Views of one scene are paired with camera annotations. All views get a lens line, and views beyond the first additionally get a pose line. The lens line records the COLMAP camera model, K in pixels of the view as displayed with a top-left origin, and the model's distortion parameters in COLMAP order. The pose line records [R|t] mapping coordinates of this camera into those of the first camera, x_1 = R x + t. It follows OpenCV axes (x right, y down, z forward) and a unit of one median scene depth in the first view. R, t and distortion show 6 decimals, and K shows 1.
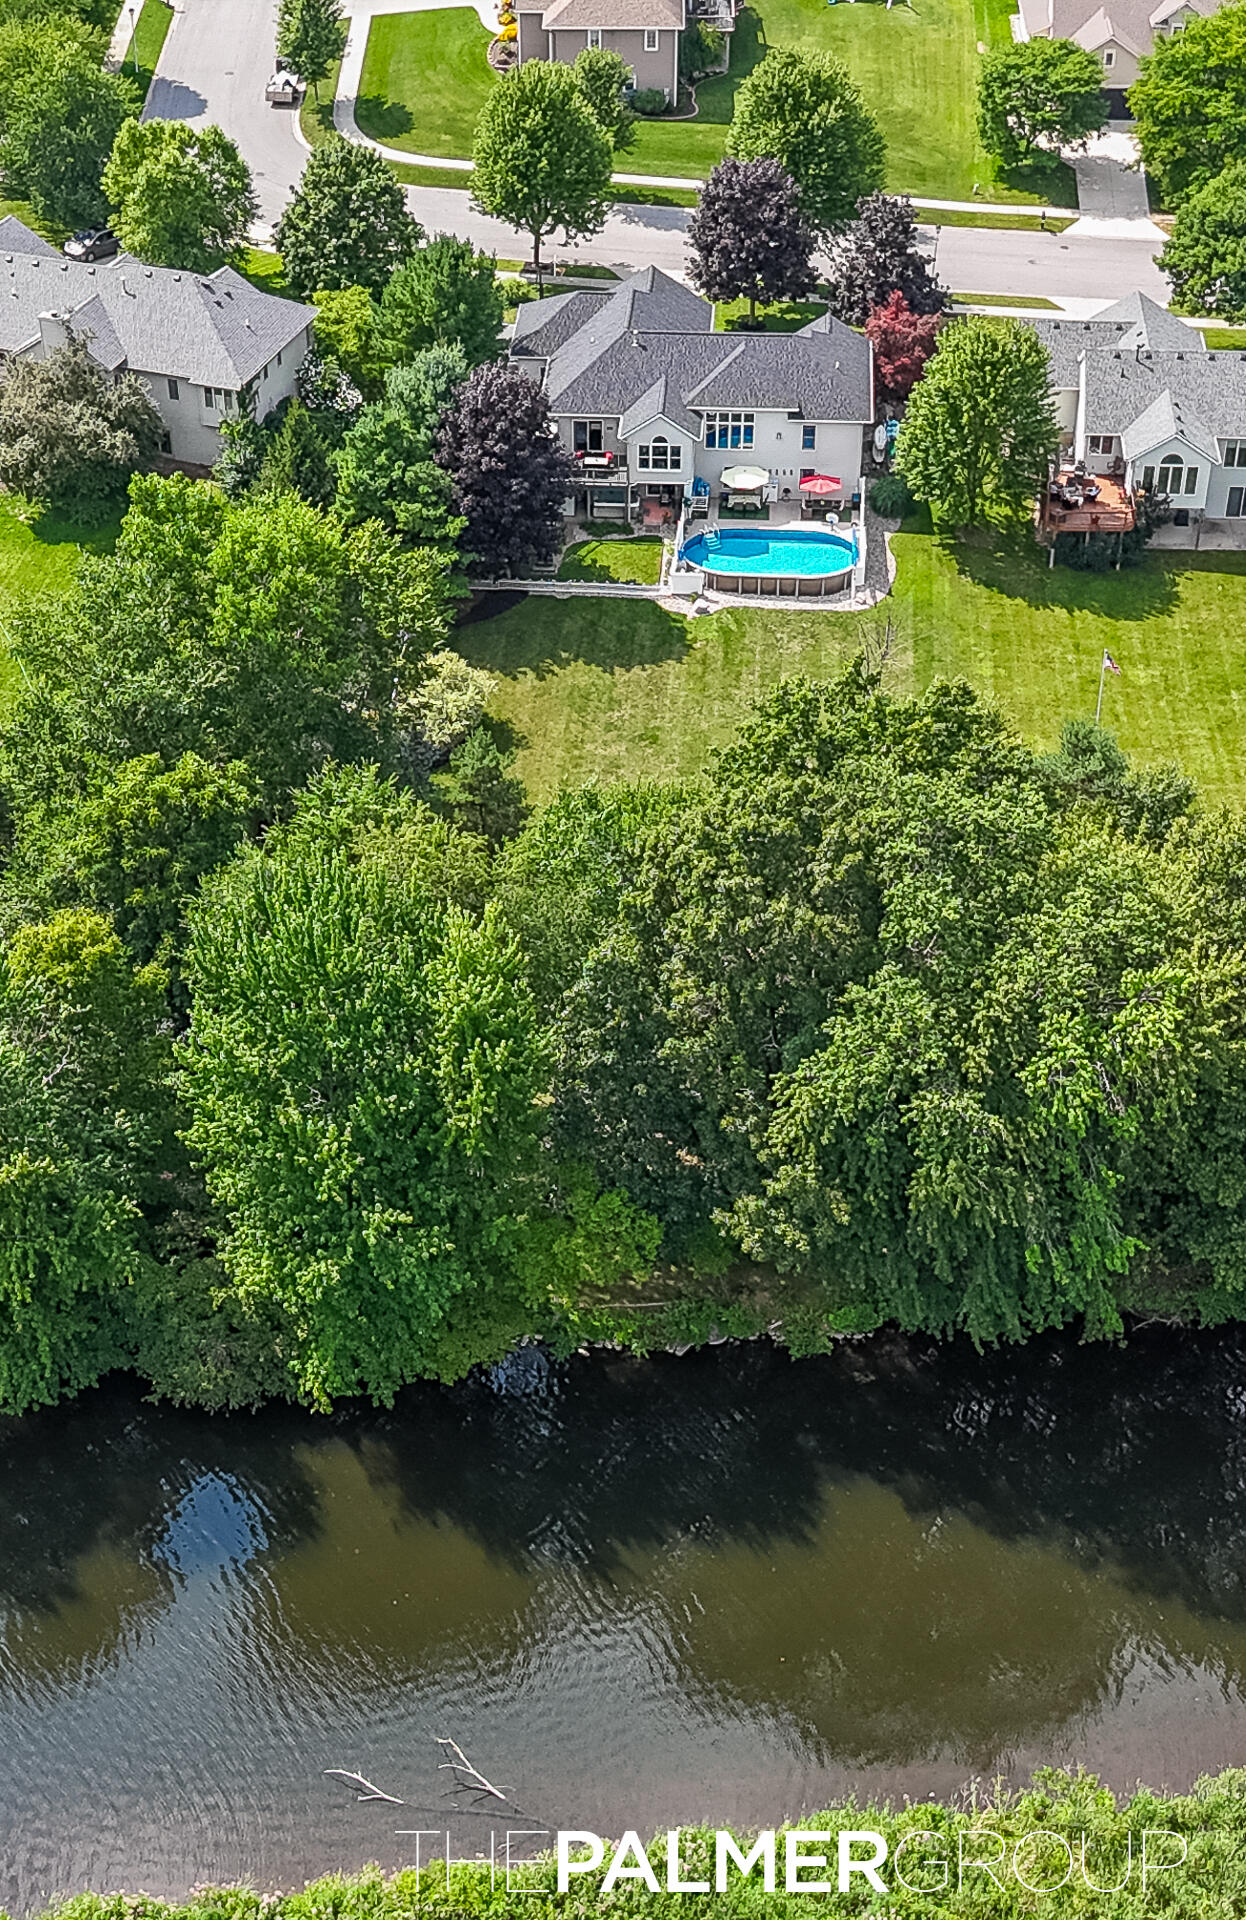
lens RADIAL K [[2537.5, 0, 597.3], [0, 2537.5, 960.1], [0, 0, 1]] dist [0.204796, -0.586832]
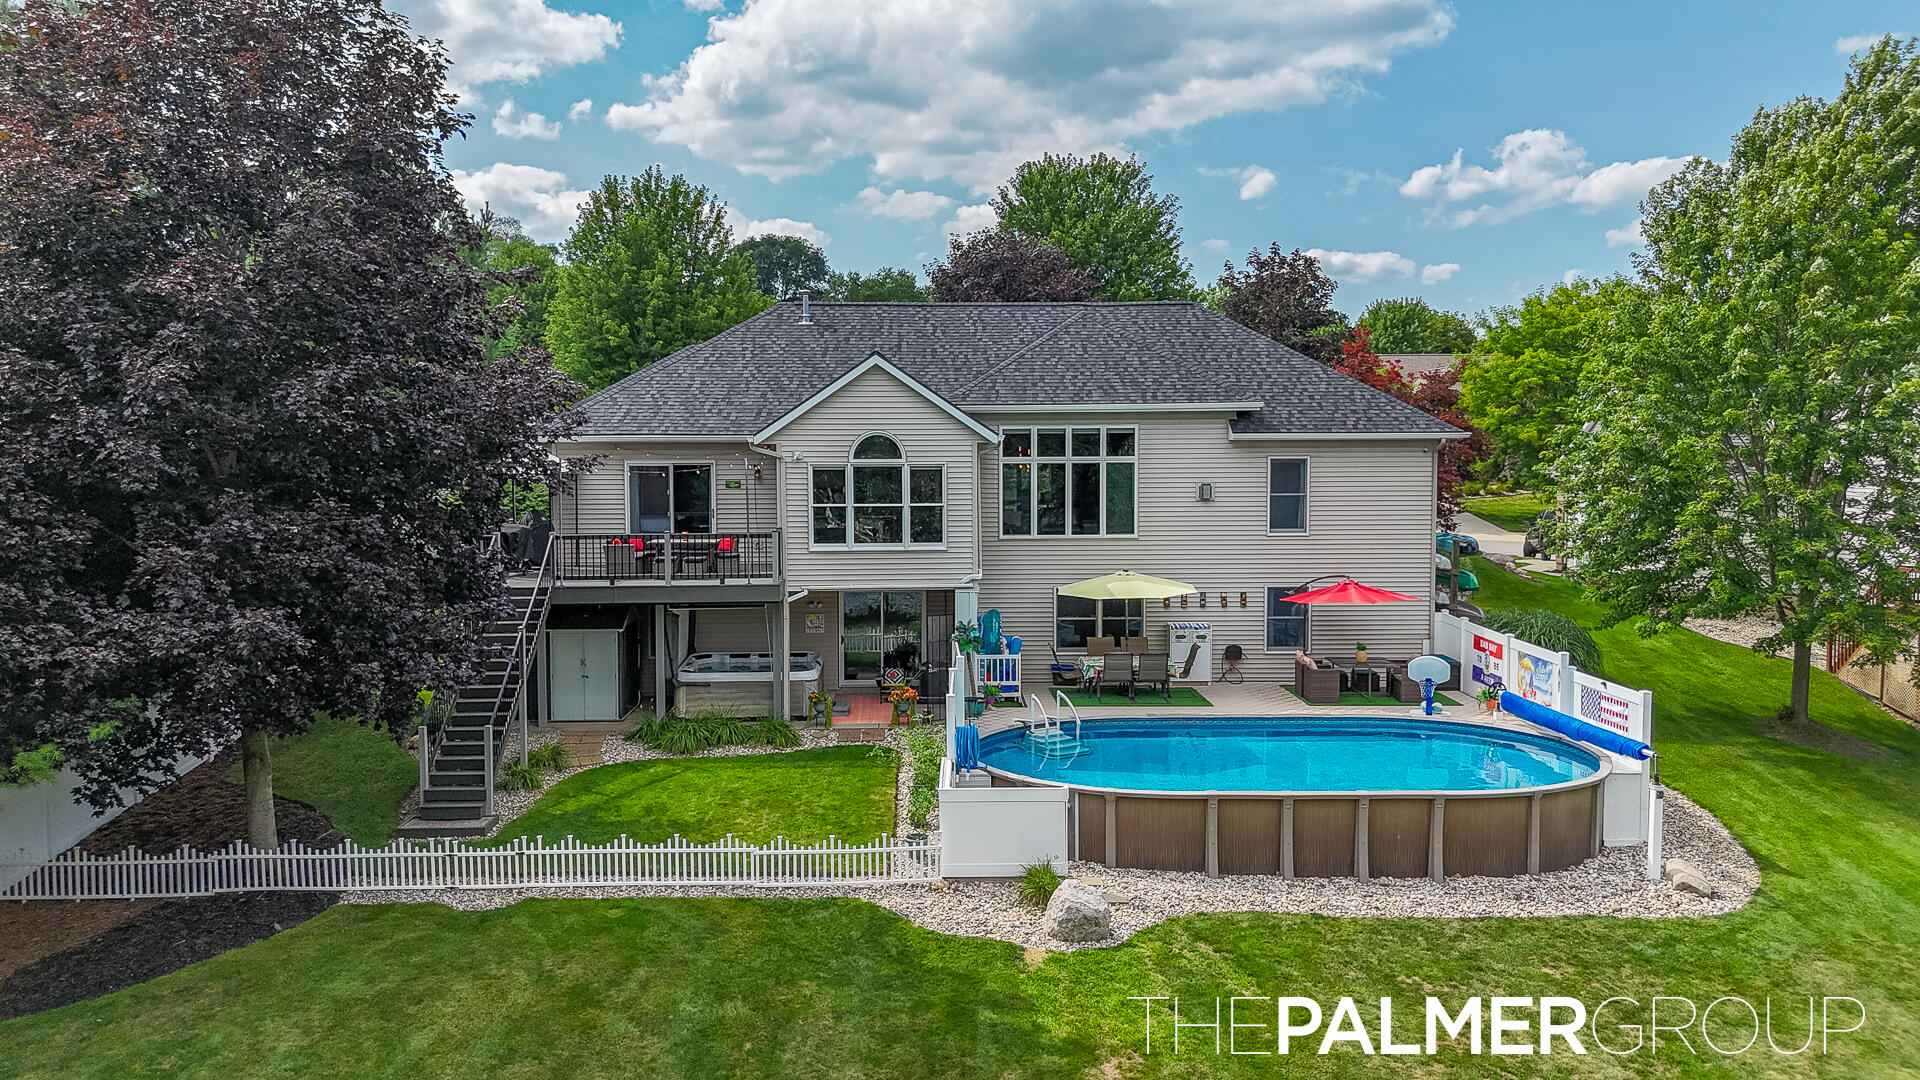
lens RADIAL K [[1400.9, 0, 960.0], [0, 1400.9, 540.0], [0, 0, 1]] dist [0.027570, -0.003658]
pose [[0.995056, -0.007678, 0.099014, 0.017204], [0.059619, 0.843546, -0.533738, -0.097001], [-0.079425, 0.537002, 0.839833, 0.850530]]
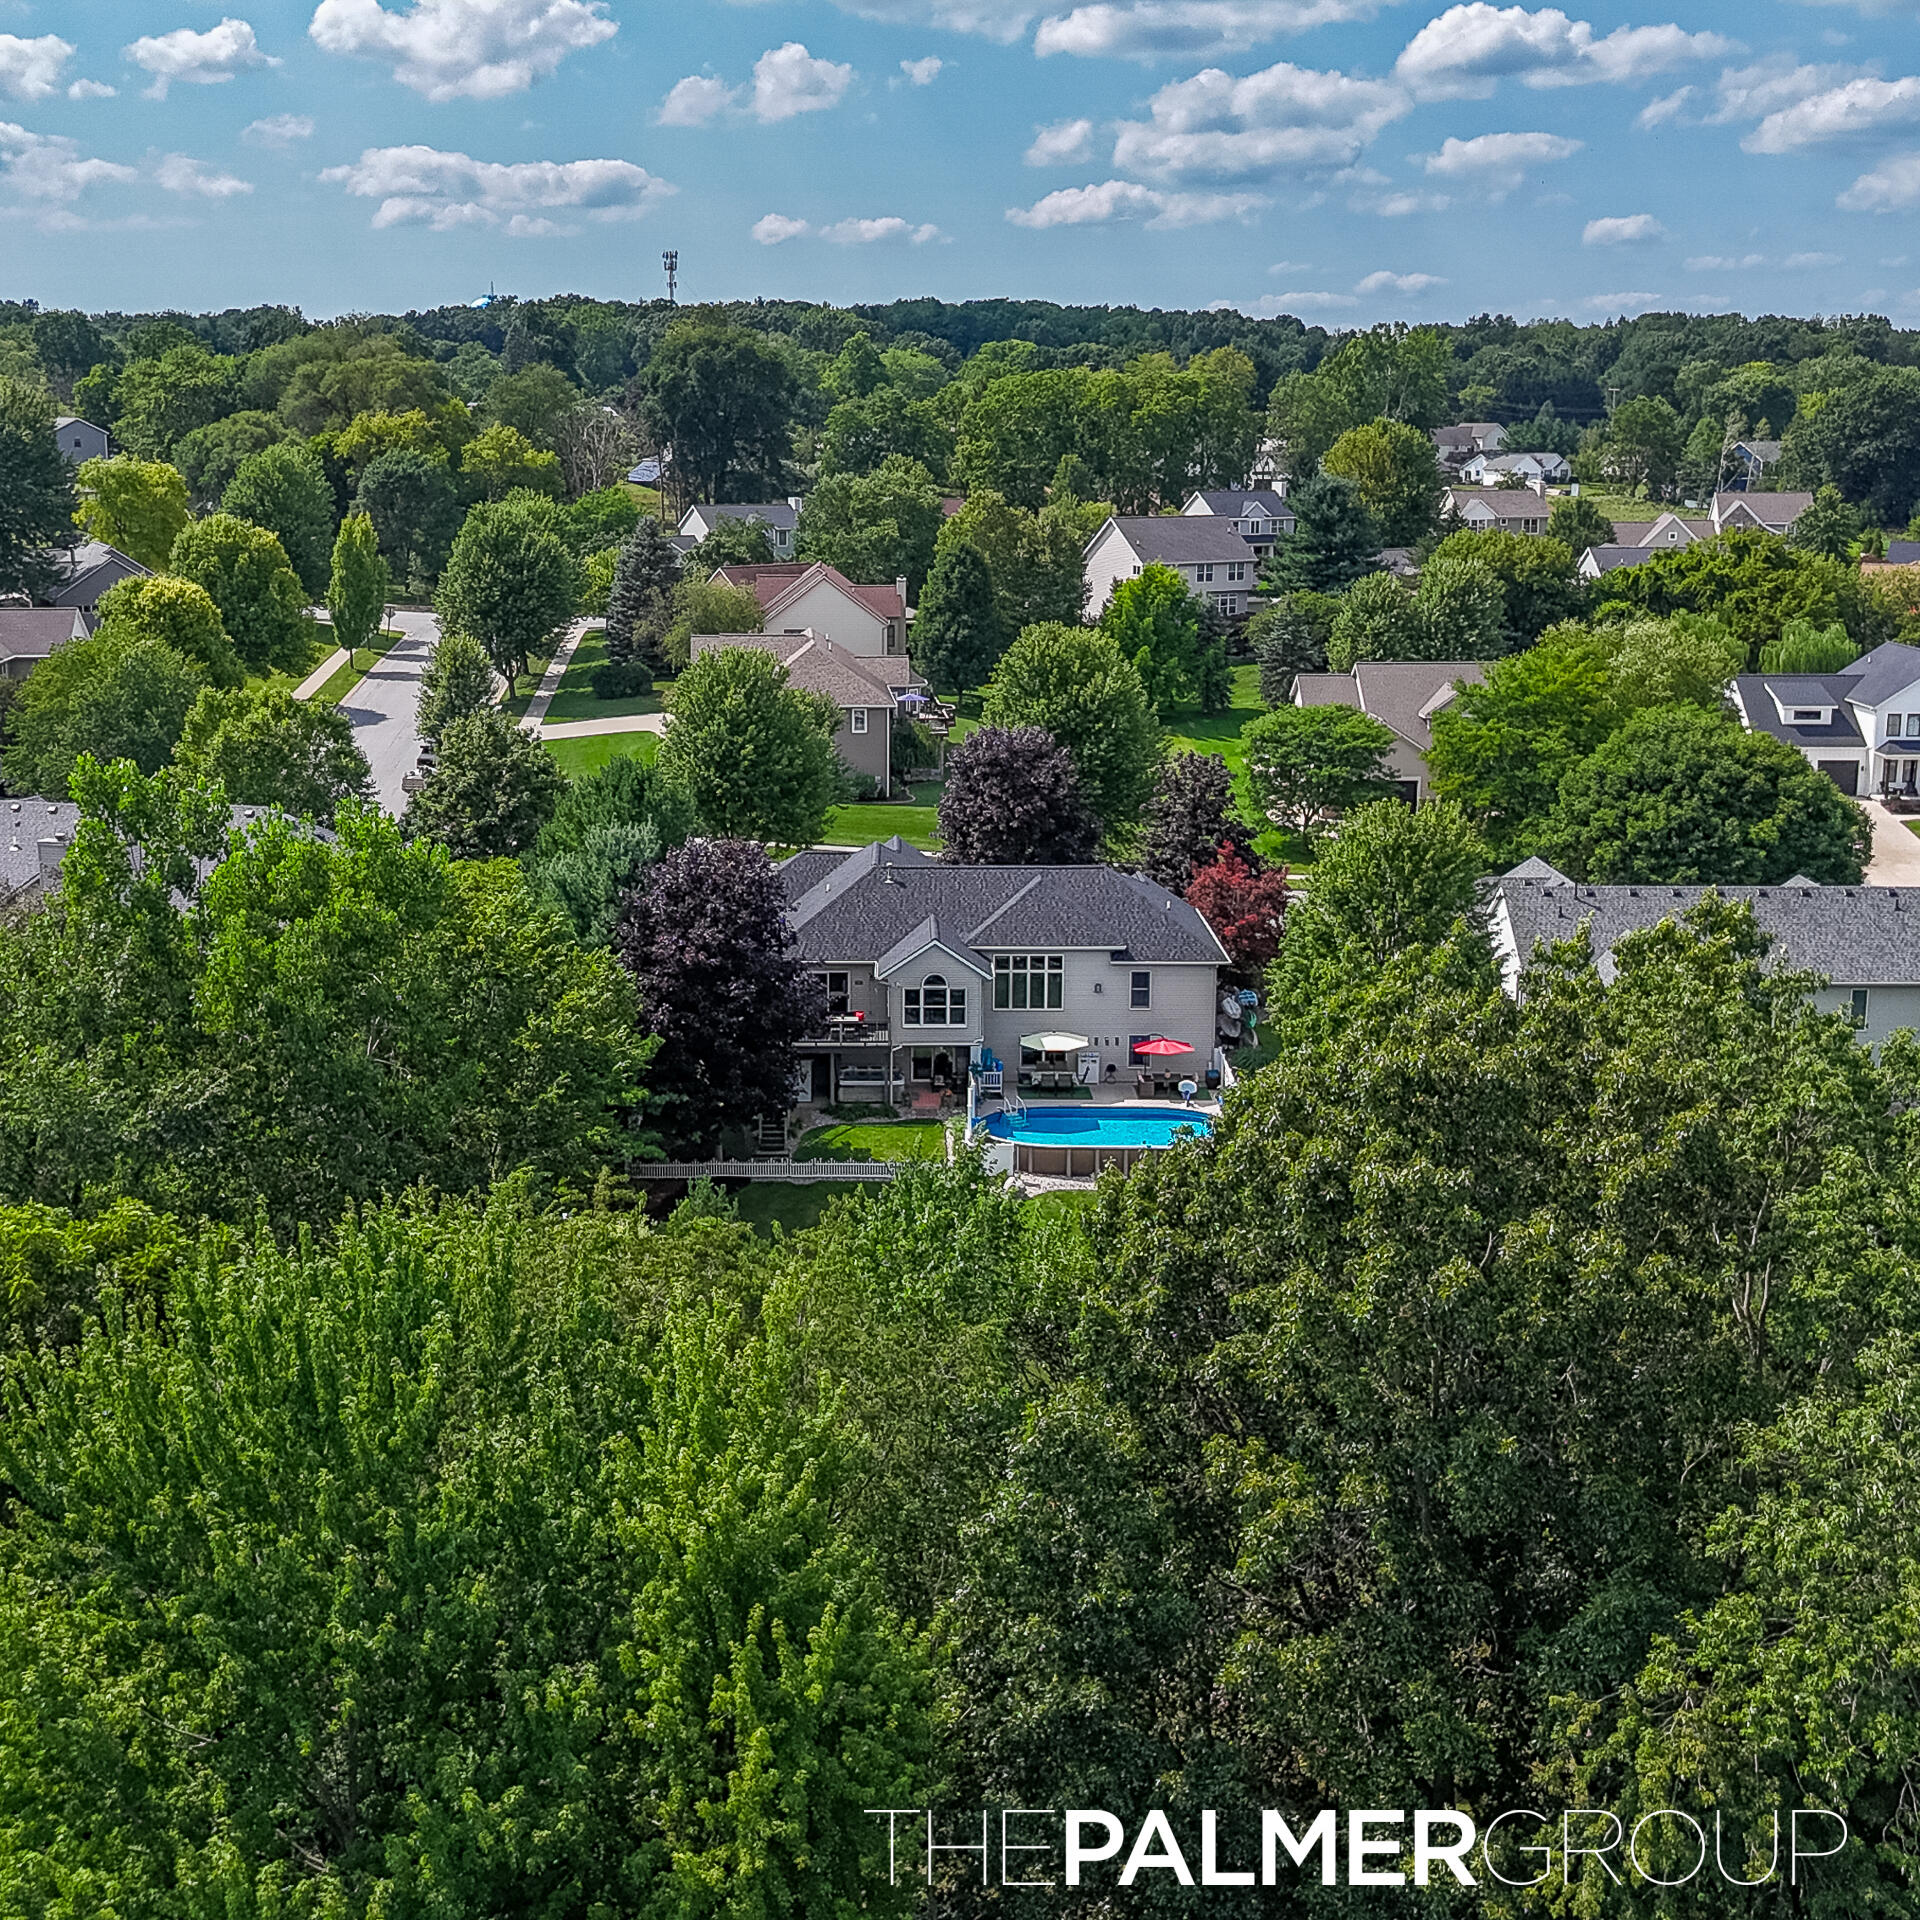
lens RADIAL K [[2333.2, 0, 886.5], [0, 2333.2, 1025.0], [0, 0, 1]] dist [0.143634, 0.049656]
pose [[0.997607, -0.011948, 0.068094, -0.031965], [0.037559, 0.920587, -0.388728, 0.054306], [-0.058042, 0.390355, 0.918833, 0.418384]]
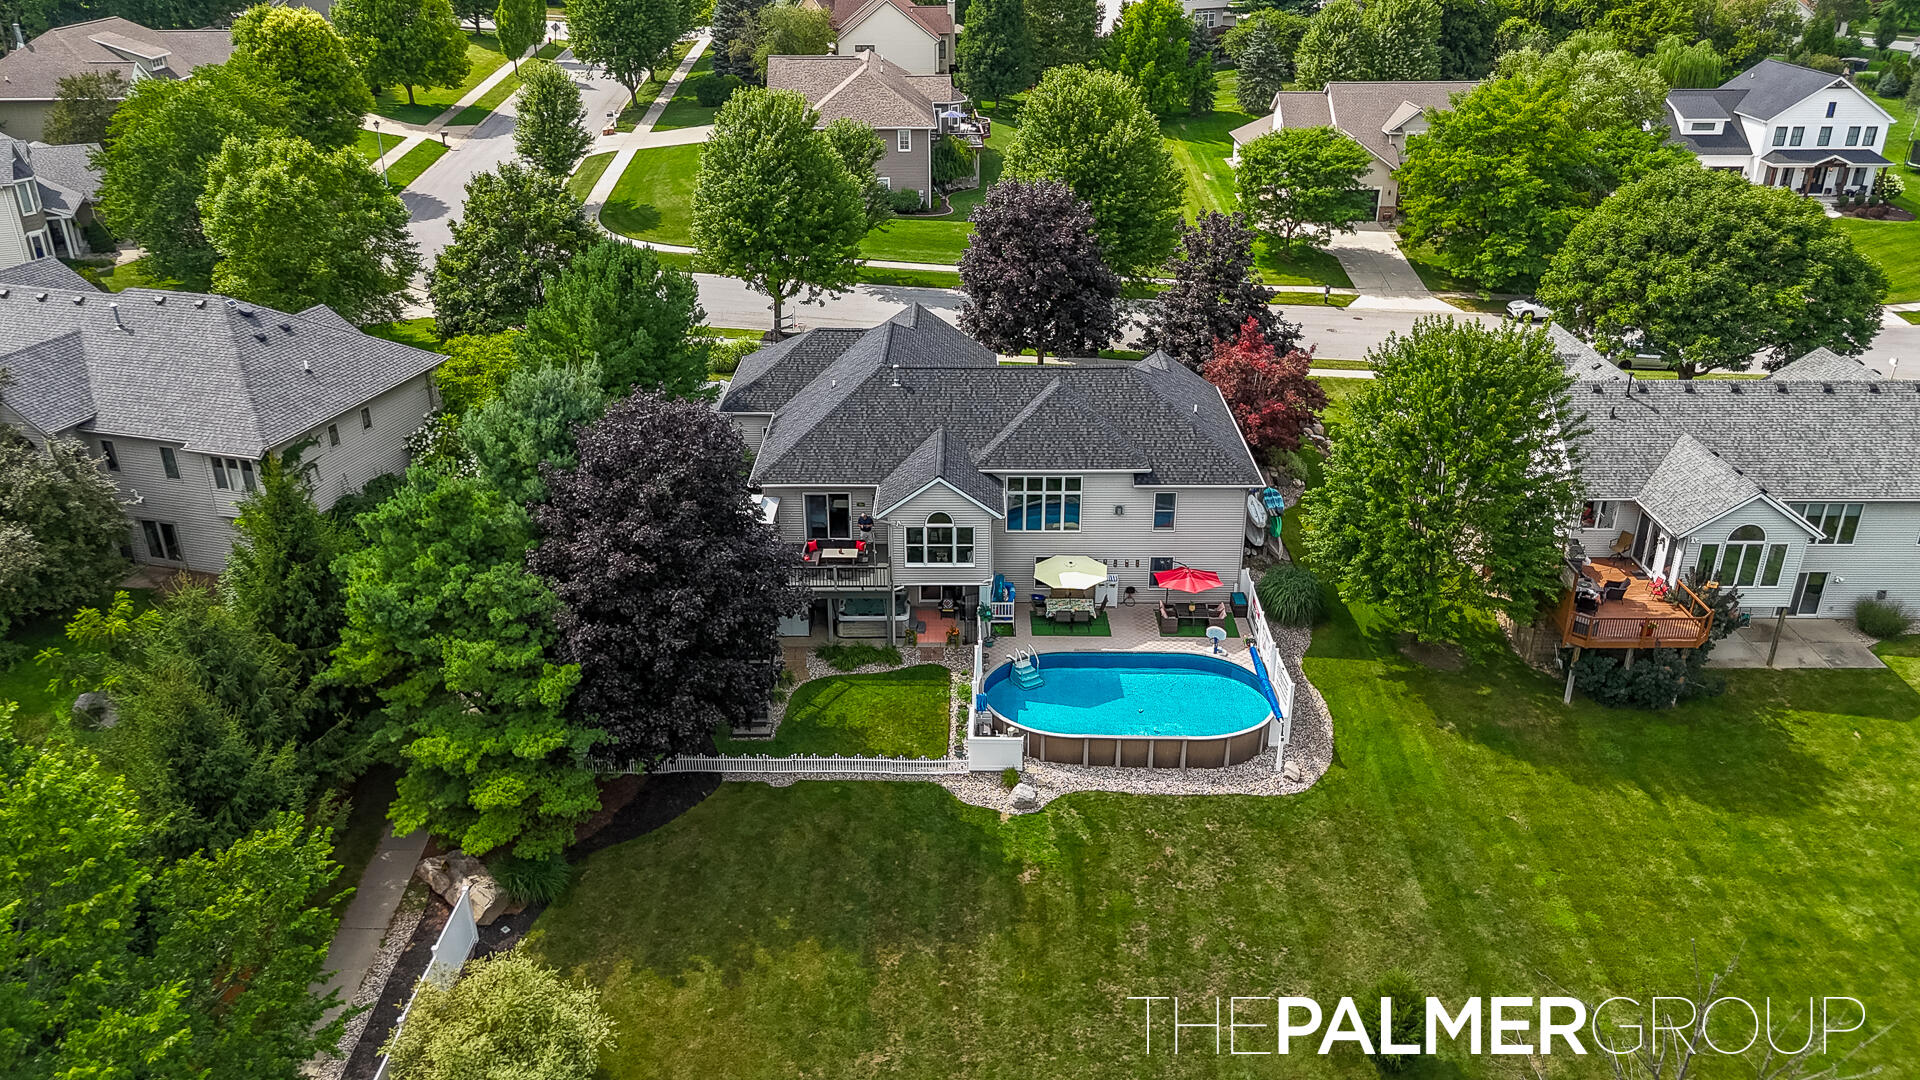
lens RADIAL K [[1363.1, 0, 960.0], [0, 1363.1, 540.0], [0, 0, 1]] dist [0.070449, -0.002475]
pose [[0.997928, -0.024424, 0.059521, 0.009371], [0.035855, 0.979284, -0.199290, -0.130506], [-0.053421, 0.201012, 0.978131, 0.669443]]
